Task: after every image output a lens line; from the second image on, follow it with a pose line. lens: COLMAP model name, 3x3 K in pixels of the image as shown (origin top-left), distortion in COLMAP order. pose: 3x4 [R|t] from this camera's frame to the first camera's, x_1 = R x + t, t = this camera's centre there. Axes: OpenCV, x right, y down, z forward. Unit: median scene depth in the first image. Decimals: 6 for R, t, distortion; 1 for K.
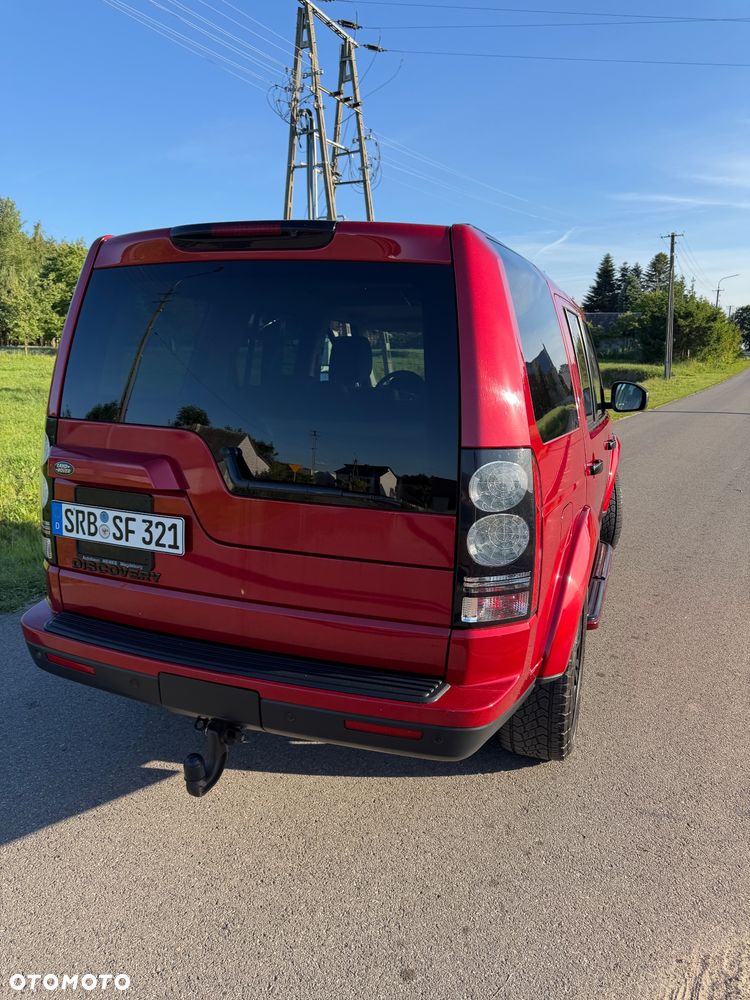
lens RADIAL K [[806.7, 0, 396.3], [0, 806.7, 522.5], [0, 0, 1]] dist [0.005489, -0.012870]
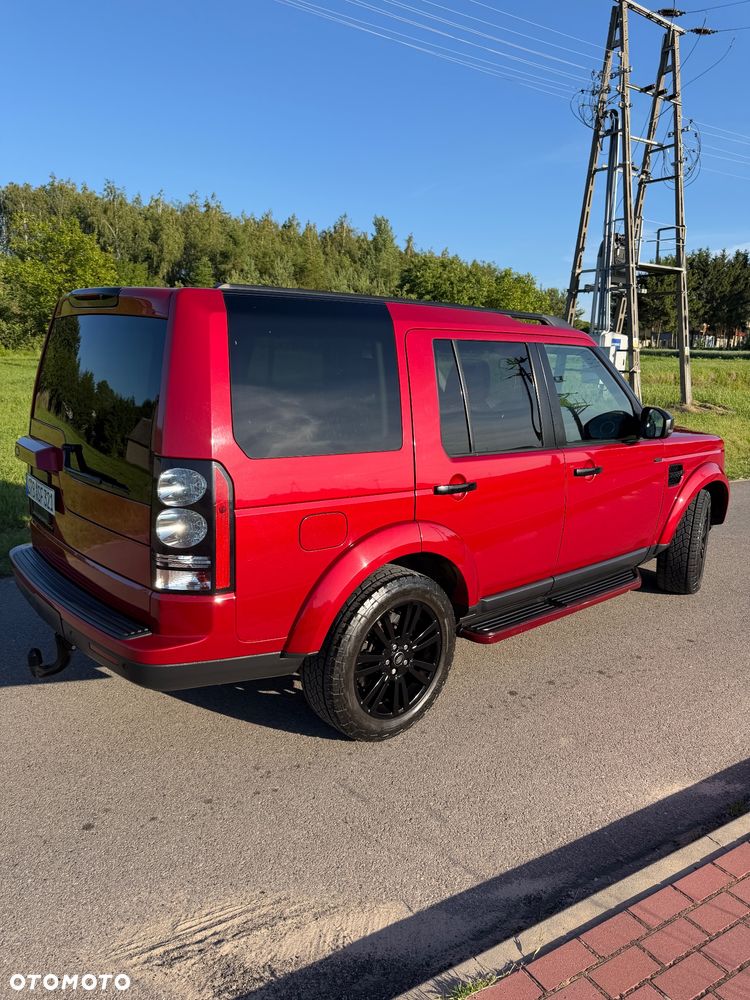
lens RADIAL K [[811.1, 0, 342.2], [0, 811.1, 535.6], [0, 0, 1]] dist [-0.001862, -0.008896]
pose [[0.846980, 0.124598, -0.516818, 0.183650], [-0.115928, 0.992039, 0.049181, -0.011117], [0.518831, 0.018258, 0.854682, 0.002289]]
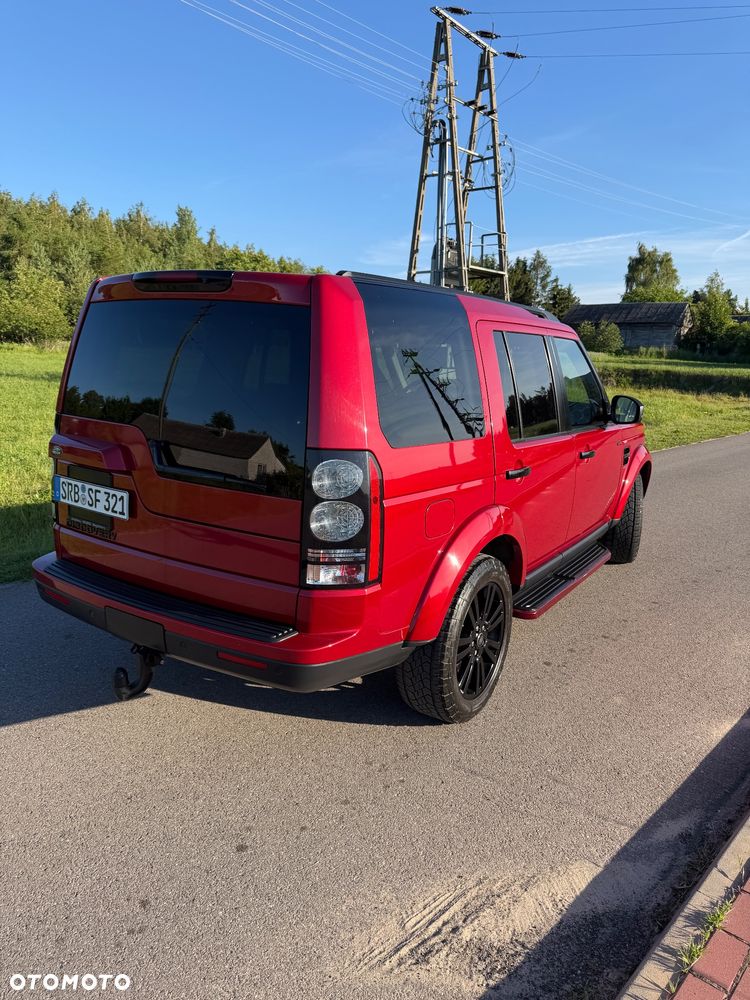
lens RADIAL K [[821.1, 0, 375.5], [0, 821.1, 525.3], [0, 0, 1]] dist [0.034557, -0.063459]
pose [[0.970646, 0.064793, -0.231619, 0.087052], [-0.064474, 0.997879, 0.008956, 0.002091], [0.231708, 0.006241, 0.972765, -0.044140]]
